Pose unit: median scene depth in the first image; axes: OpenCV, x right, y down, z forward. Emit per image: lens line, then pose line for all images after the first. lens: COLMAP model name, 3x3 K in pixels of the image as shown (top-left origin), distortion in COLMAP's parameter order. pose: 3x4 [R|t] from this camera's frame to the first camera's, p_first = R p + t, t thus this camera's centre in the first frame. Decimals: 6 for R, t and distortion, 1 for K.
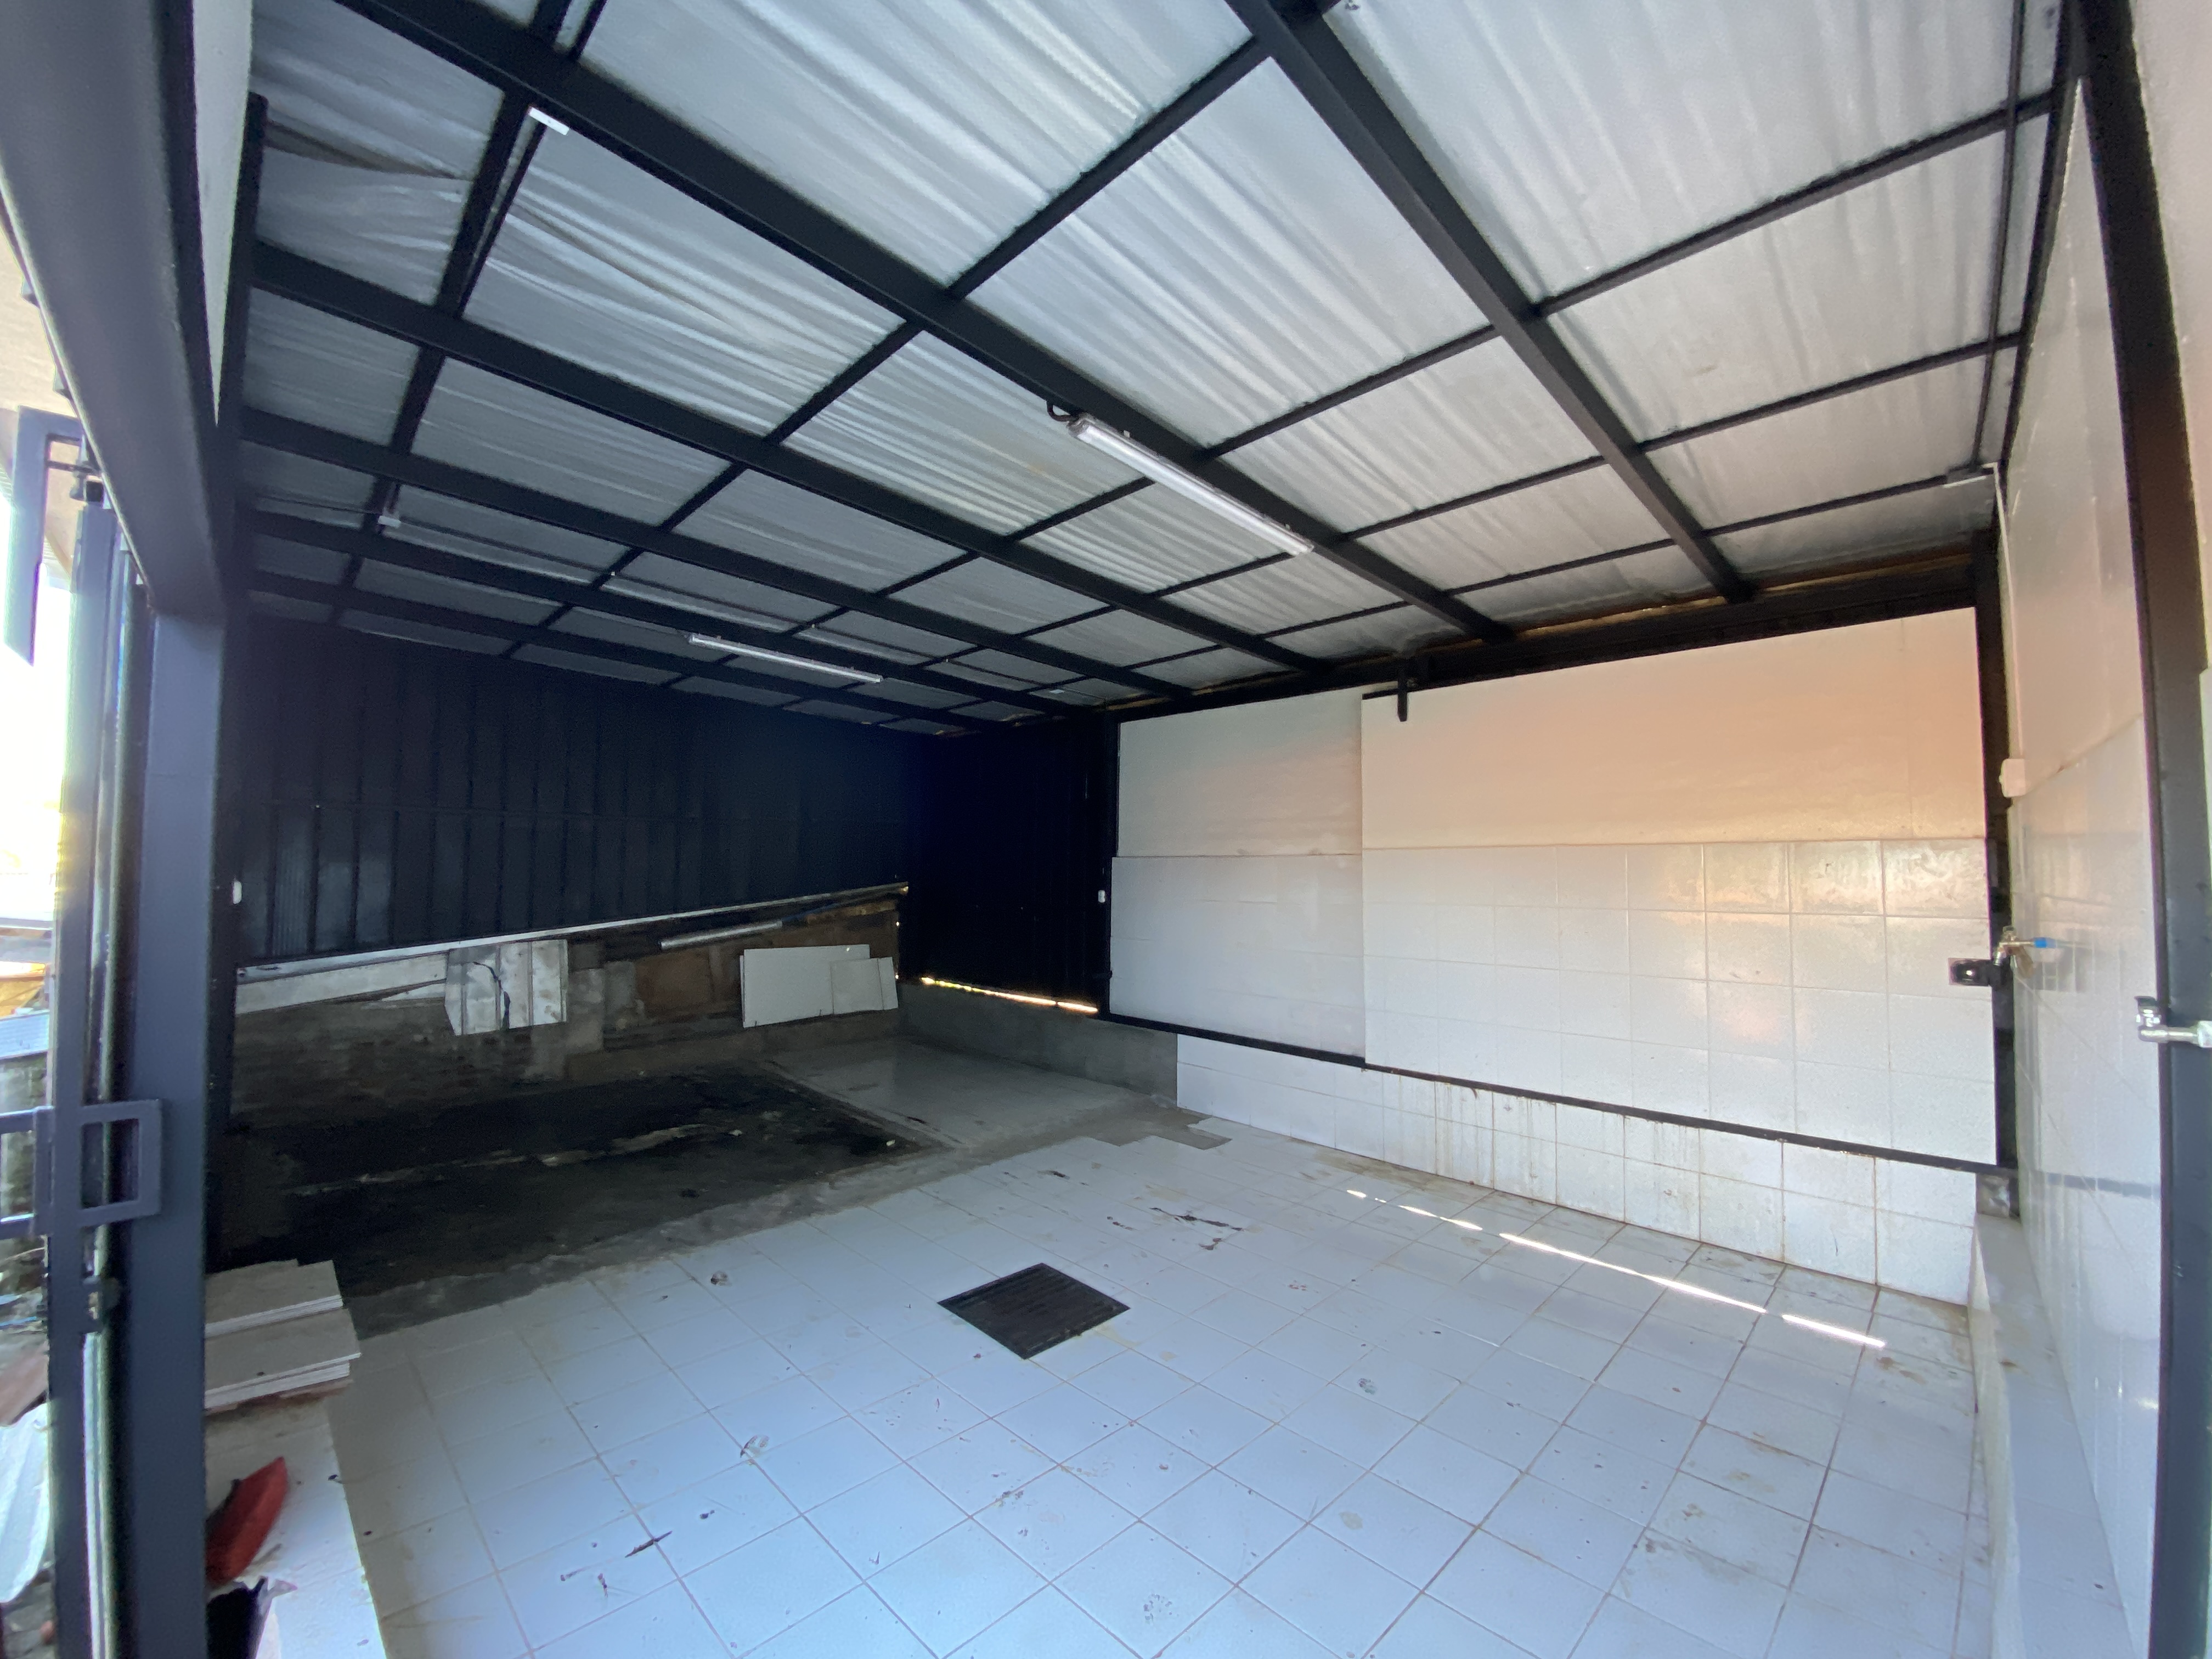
lens RADIAL K [[899.7, 0, 1112.1], [0, 899.7, 827.2], [0, 0, 1]] dist [-0.009591, -0.004658]
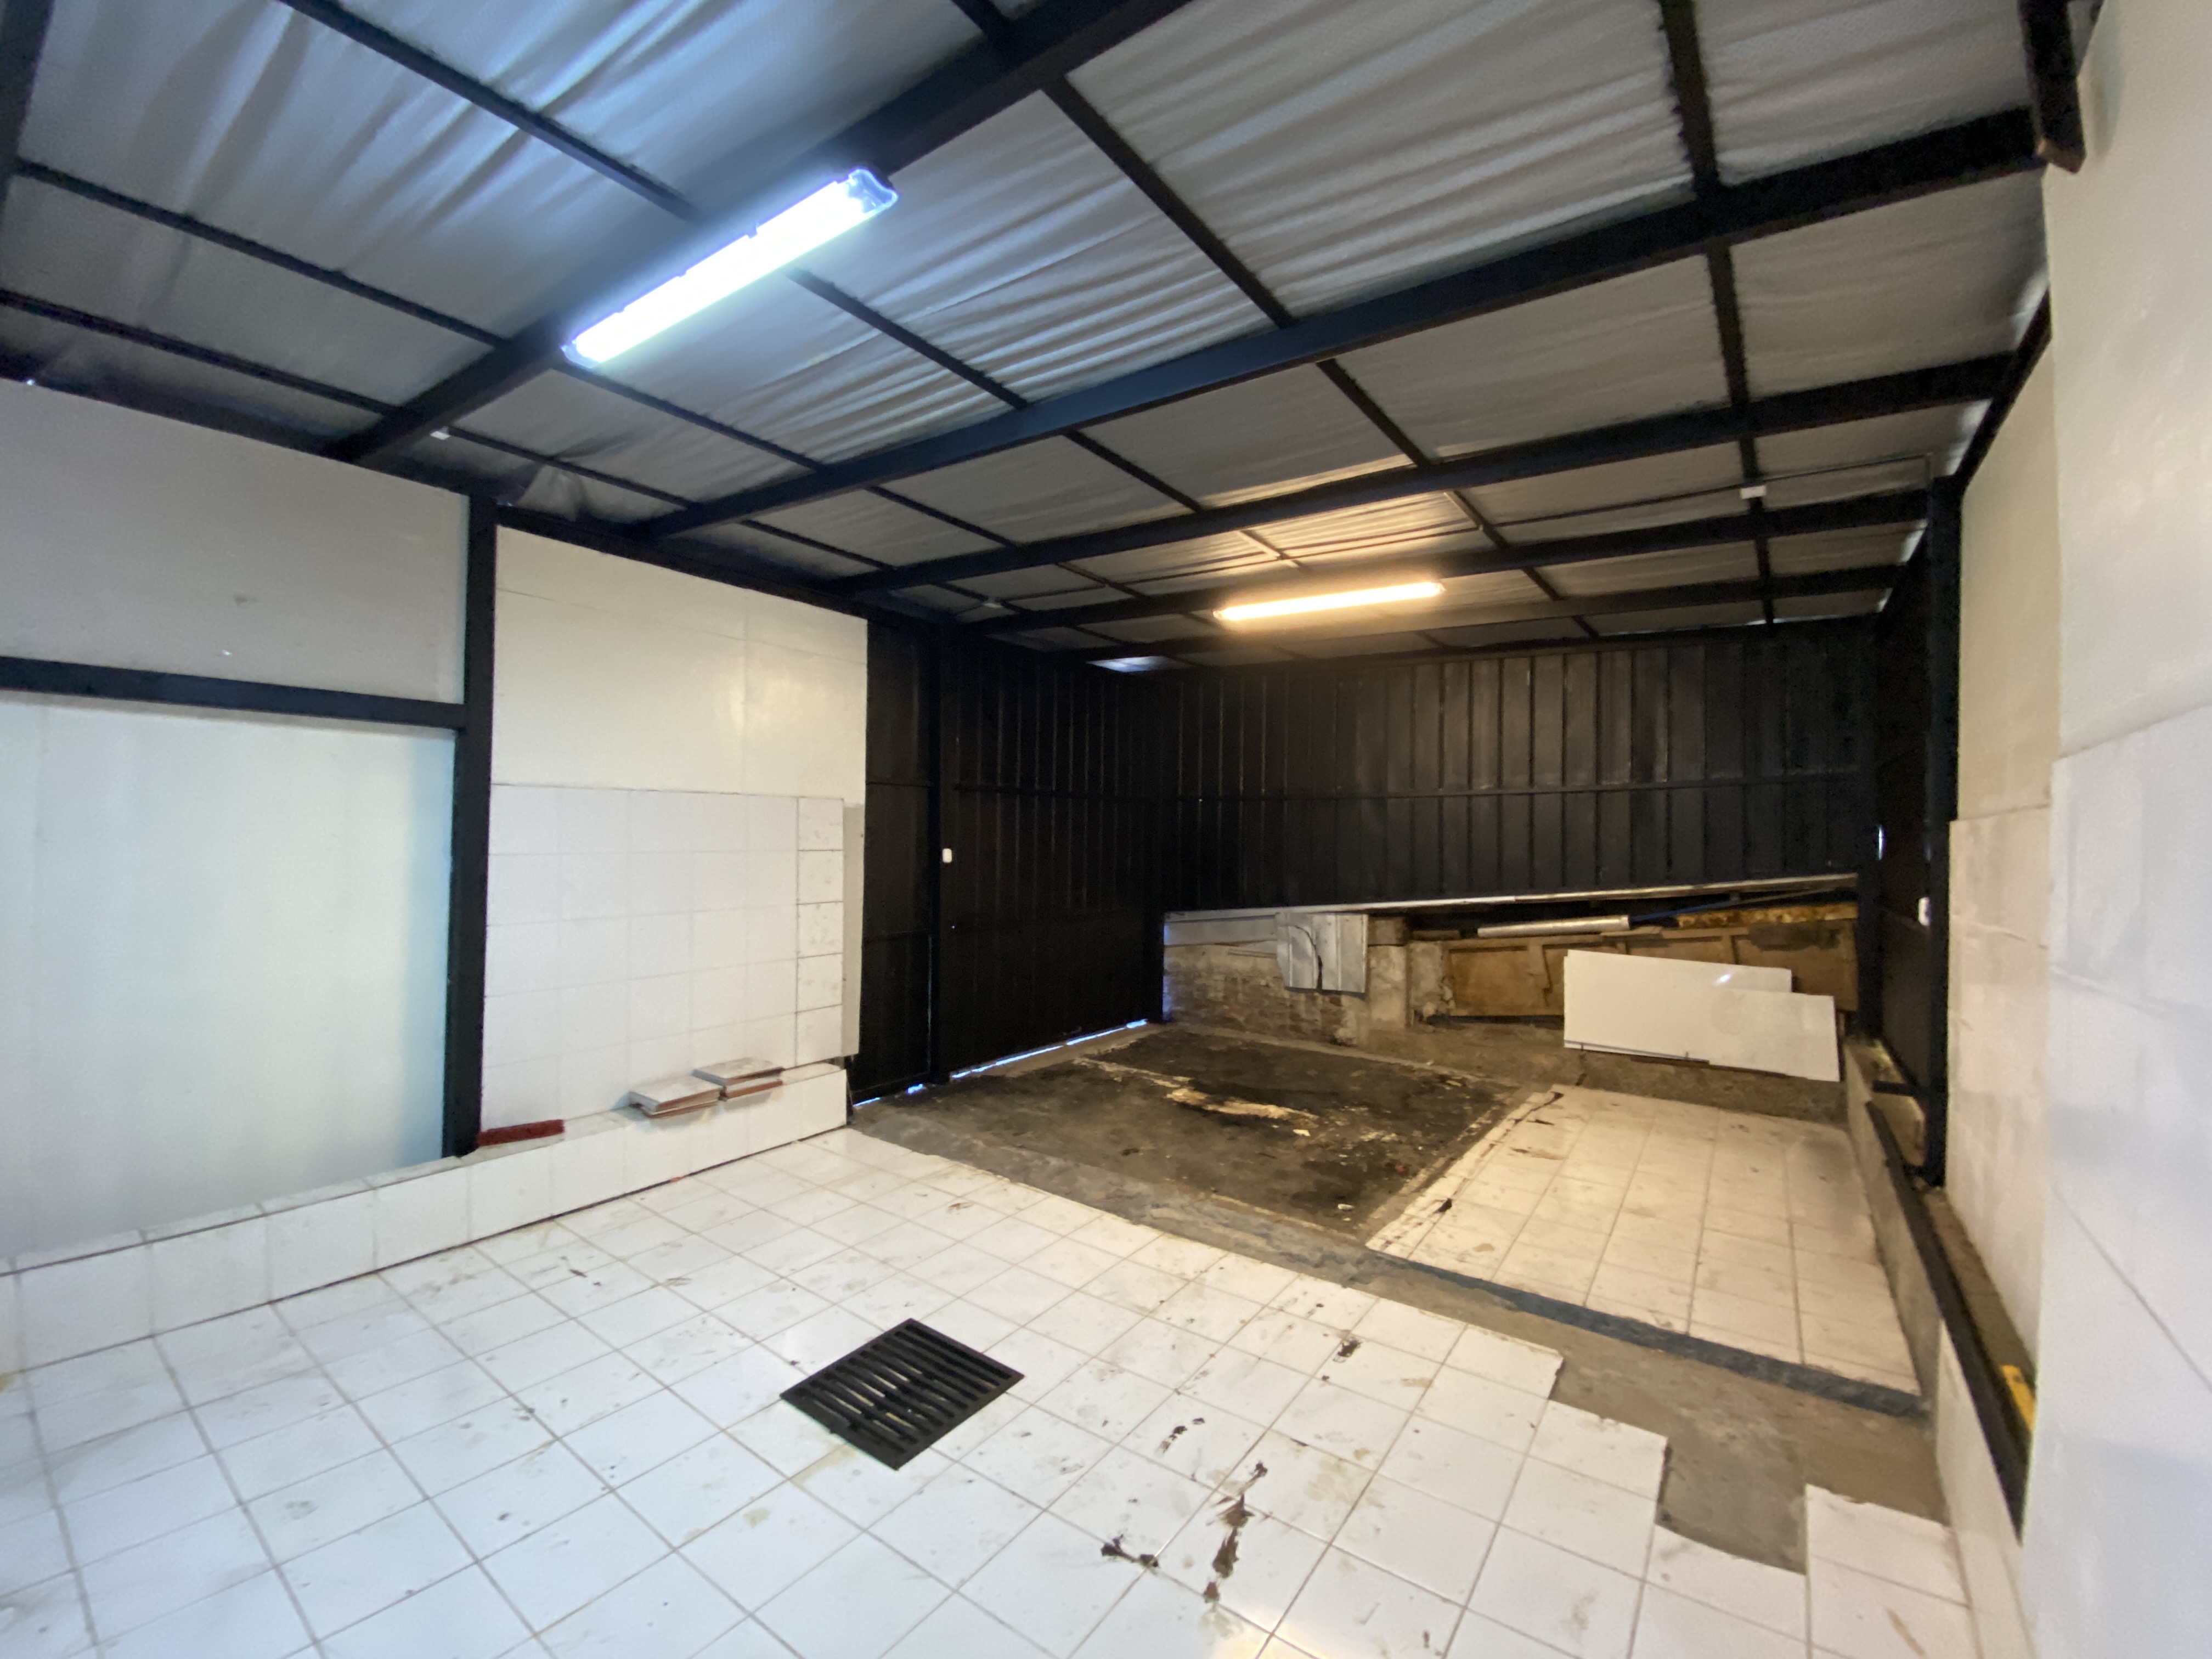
lens RADIAL K [[899.7, 0, 1107.3], [0, 899.7, 835.7], [0, 0, 1]] dist [-0.009591, -0.004658]
pose [[0.146254, -0.000150, -0.989247, 0.461848], [0.032262, 0.999469, 0.004618, 0.023597], [0.988721, -0.032590, 0.146181, 0.669177]]
